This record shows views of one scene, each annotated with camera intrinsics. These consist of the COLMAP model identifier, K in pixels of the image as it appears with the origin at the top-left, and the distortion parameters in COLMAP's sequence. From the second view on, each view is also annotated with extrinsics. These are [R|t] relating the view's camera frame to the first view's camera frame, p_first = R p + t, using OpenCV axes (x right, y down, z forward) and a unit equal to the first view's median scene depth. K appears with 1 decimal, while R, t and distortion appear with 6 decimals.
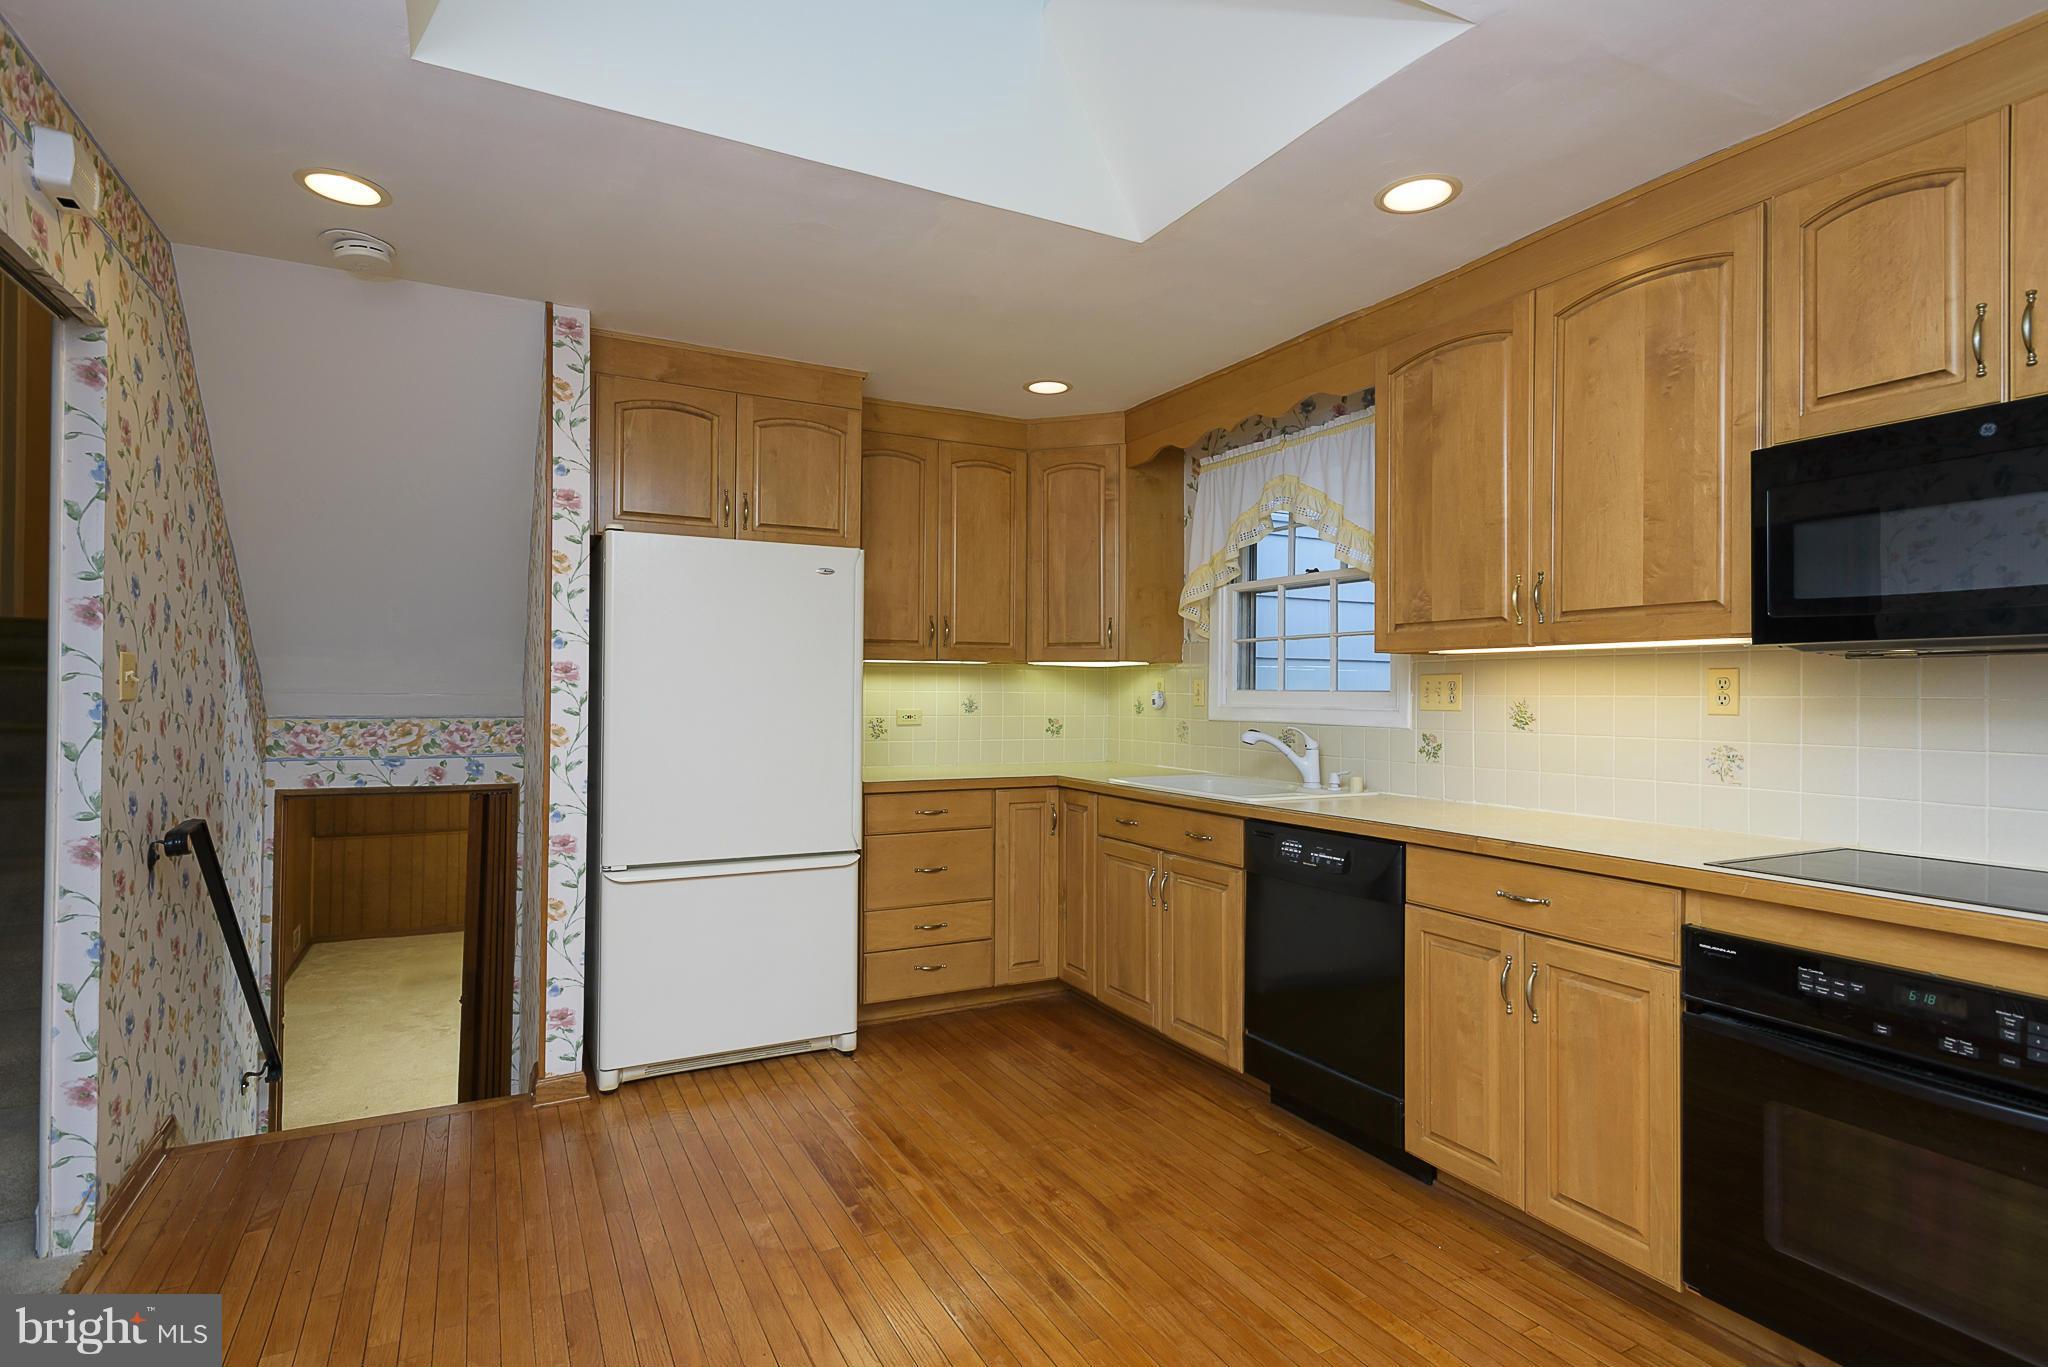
lens RADIAL K [[1032.5, 0, 1031.6], [0, 1032.5, 684.1], [0, 0, 1]] dist [0.000430, -0.000824]
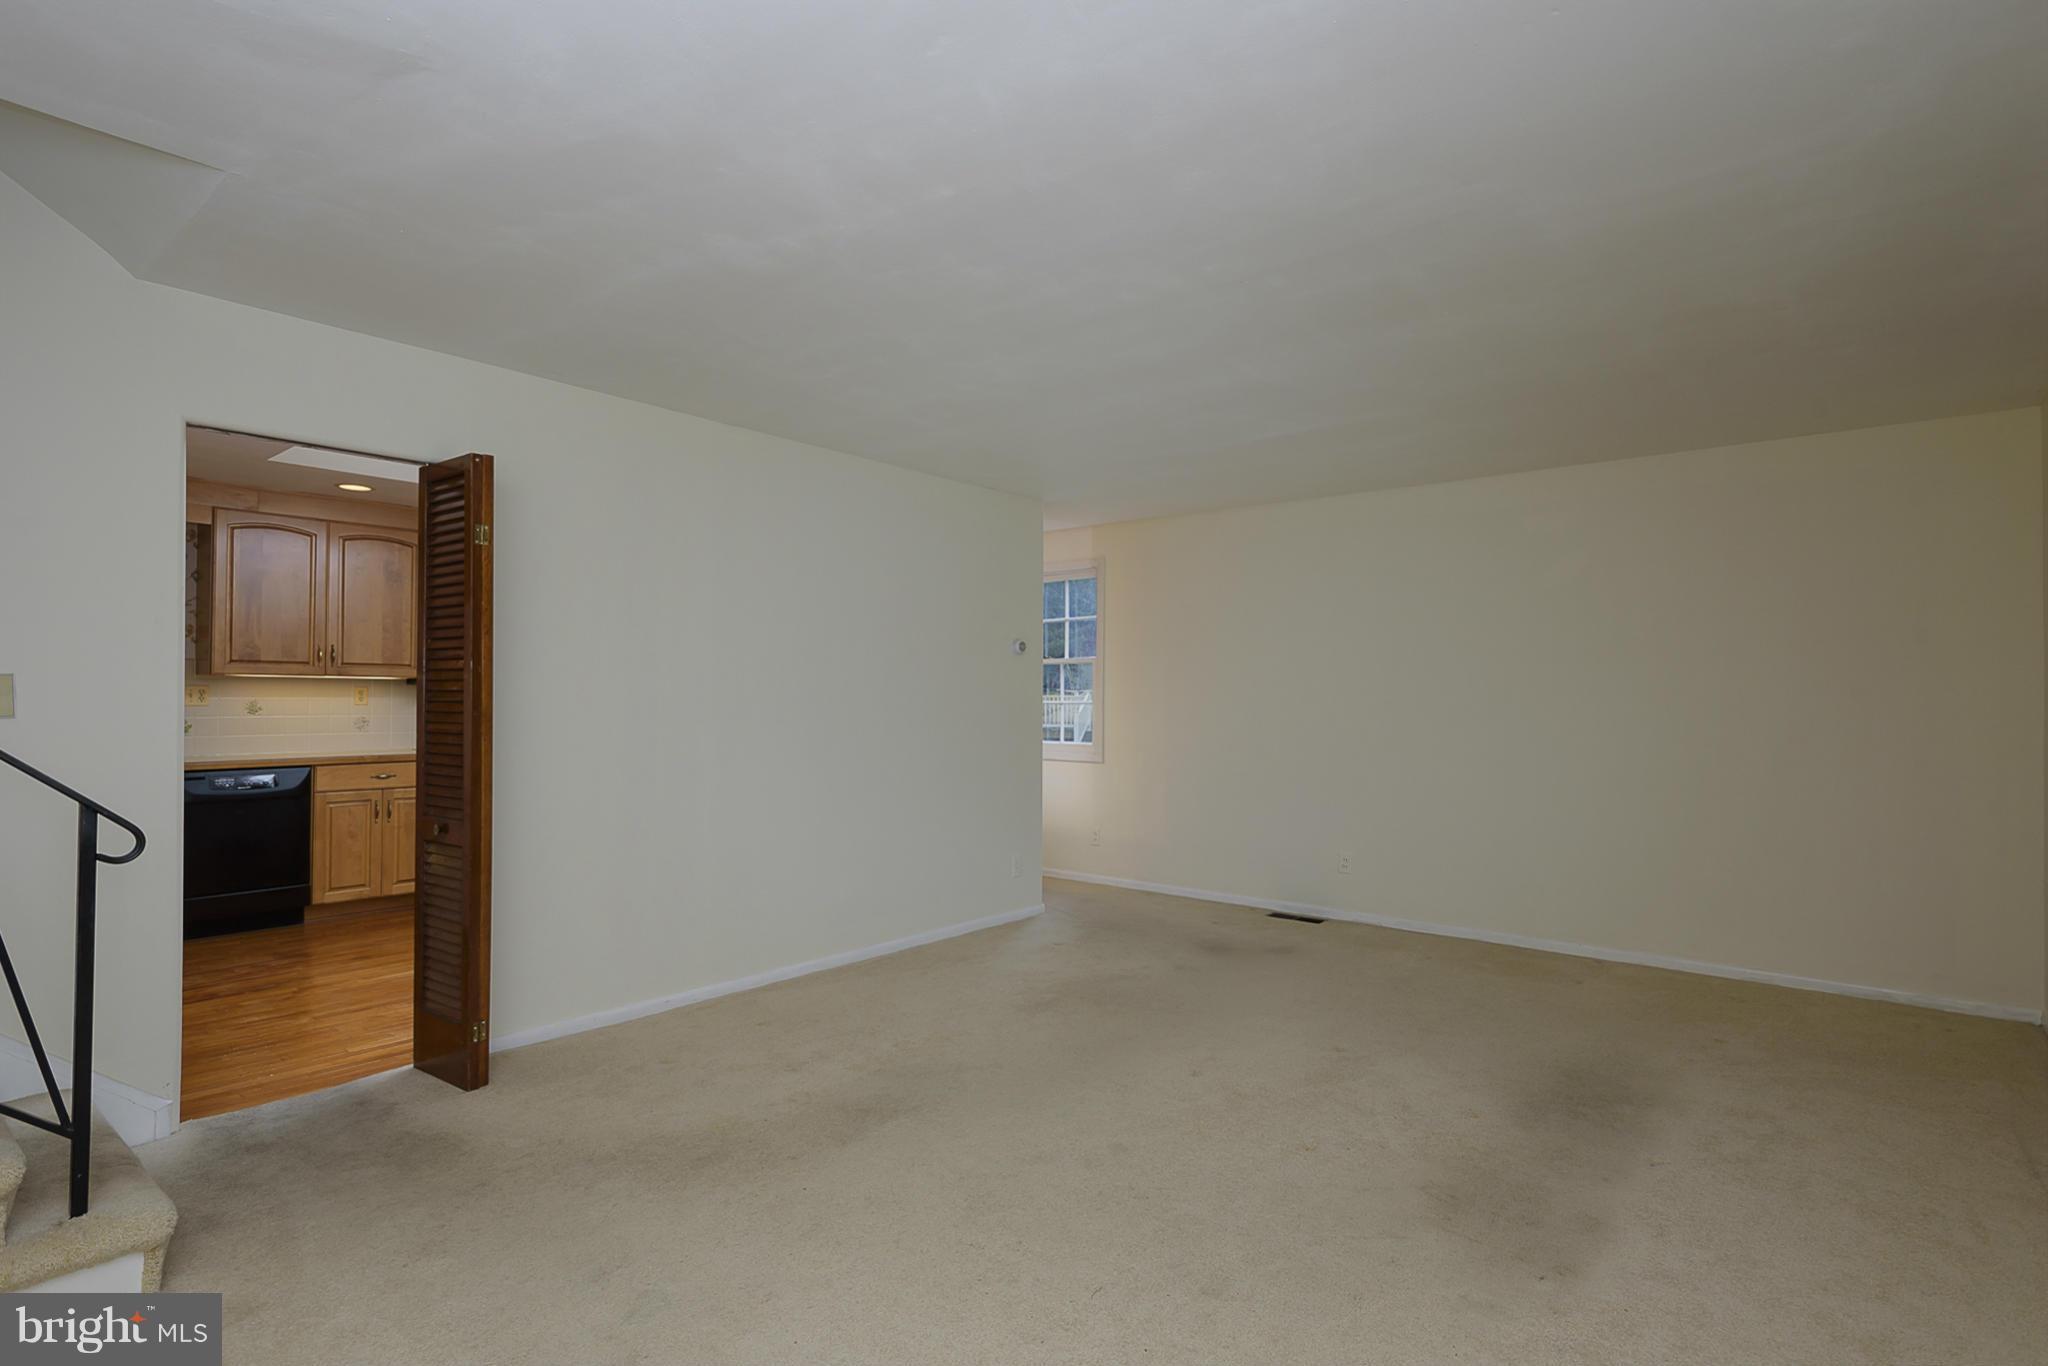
lens RADIAL K [[1032.5, 0, 1036.7], [0, 1032.5, 684.7], [0, 0, 1]] dist [0.000430, -0.000824]
pose [[-0.385209, 0.001154, 0.922829, -2.271894], [-0.018762, 0.999783, -0.009082, -0.027680], [-0.922639, -0.020812, -0.385104, 0.429760]]
